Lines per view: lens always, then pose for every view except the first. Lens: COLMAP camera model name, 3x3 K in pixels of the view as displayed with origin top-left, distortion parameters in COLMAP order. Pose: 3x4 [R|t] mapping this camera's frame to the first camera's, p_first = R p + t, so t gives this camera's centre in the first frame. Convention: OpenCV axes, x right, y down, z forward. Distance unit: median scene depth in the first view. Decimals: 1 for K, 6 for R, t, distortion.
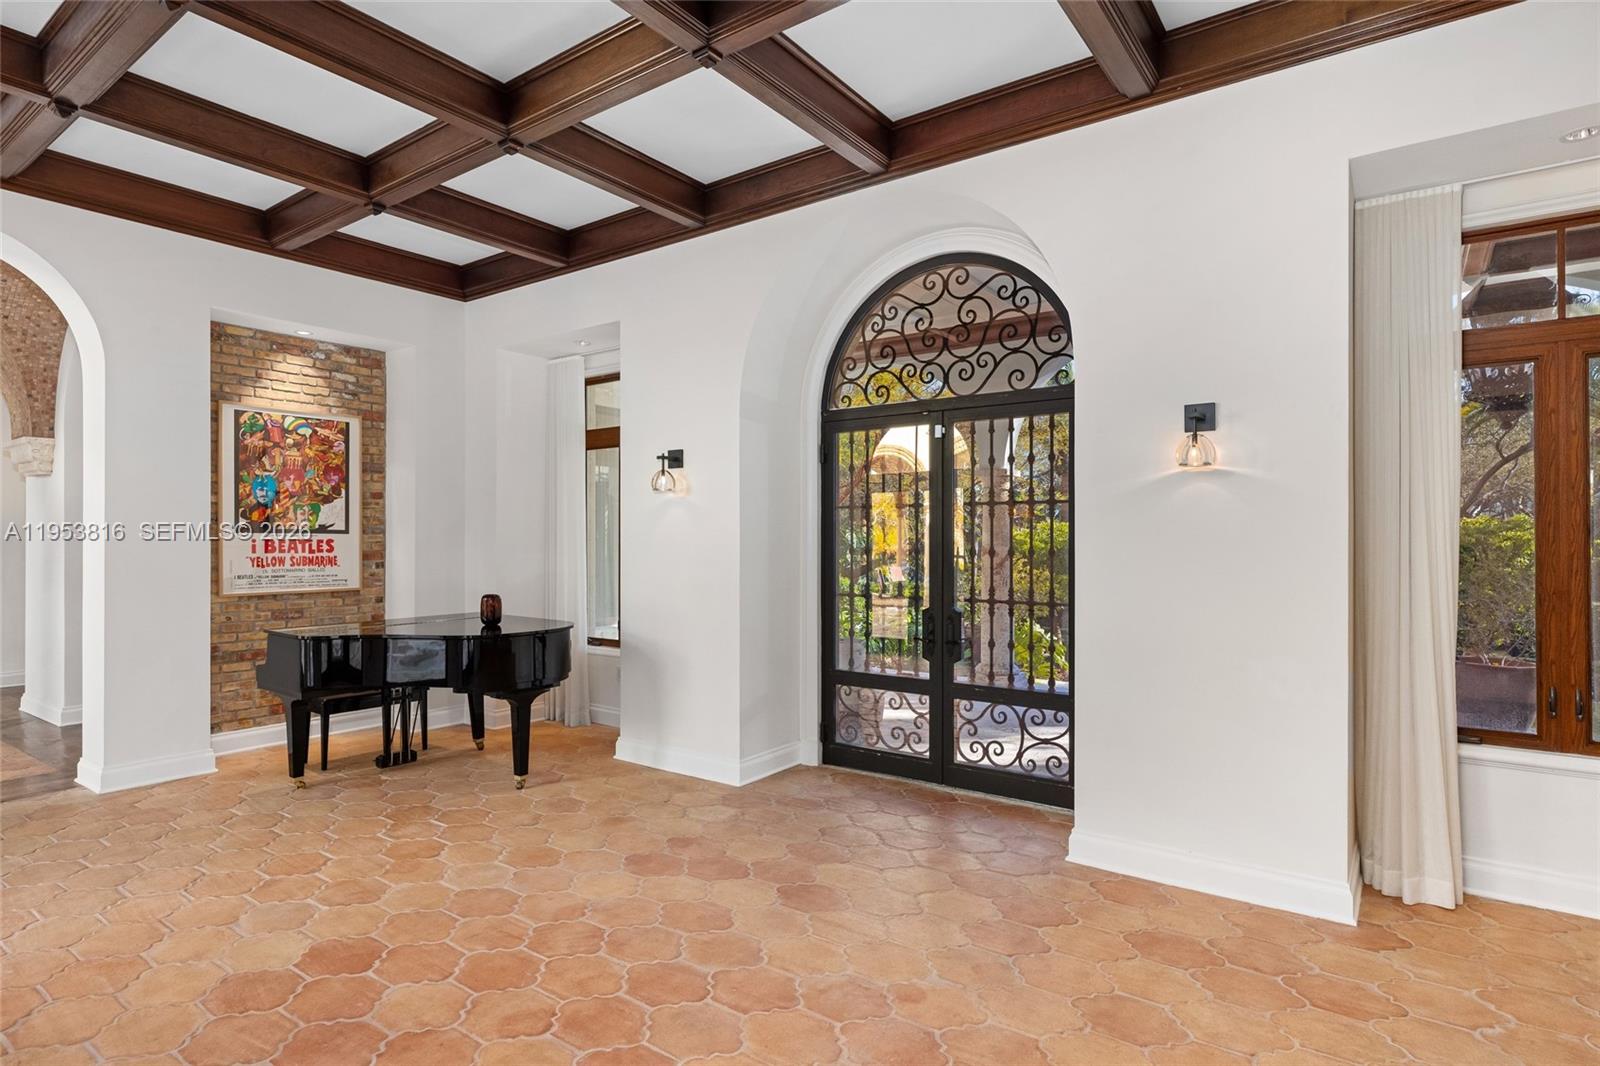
lens RADIAL K [[856.2, 0, 809.5], [0, 856.2, 537.8], [0, 0, 1]] dist [0.003424, -0.000234]
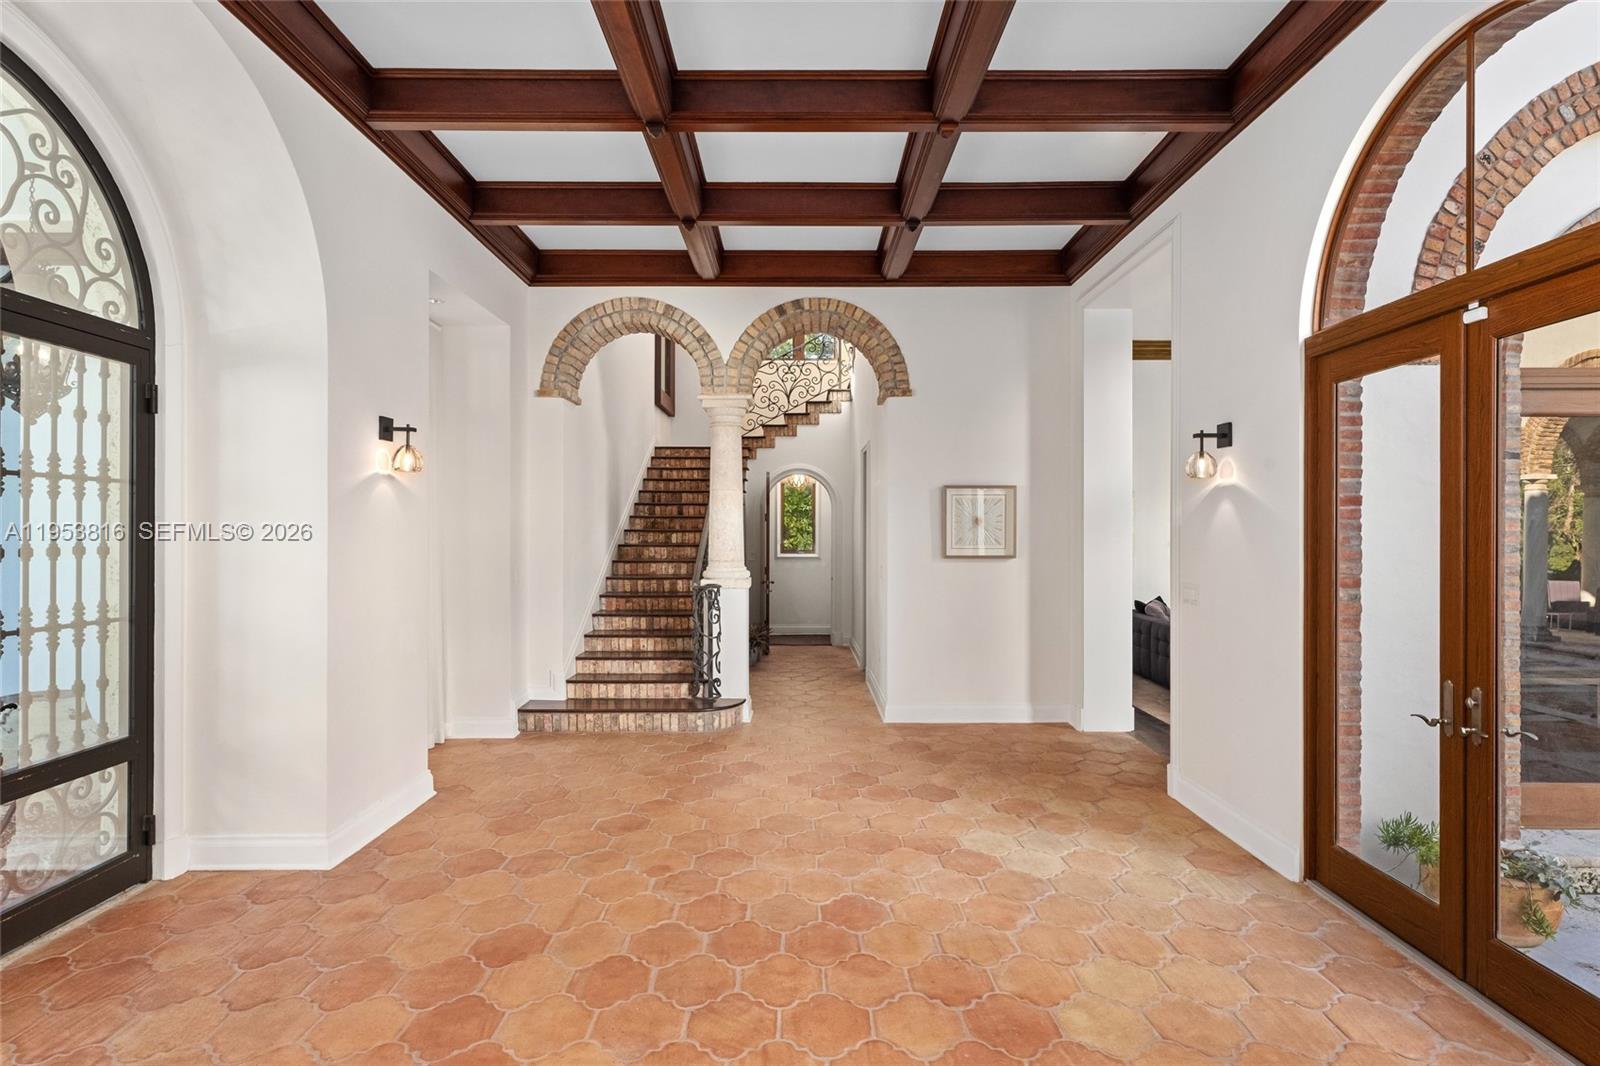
lens RADIAL K [[856.2, 0, 805.9], [0, 856.2, 529.2], [0, 0, 1]] dist [0.003424, -0.000234]
pose [[-0.586088, 0.002132, 0.810245, -0.981114], [-0.001991, 0.999990, -0.004071, 0.002001], [-0.810245, -0.003999, -0.586078, 1.417241]]
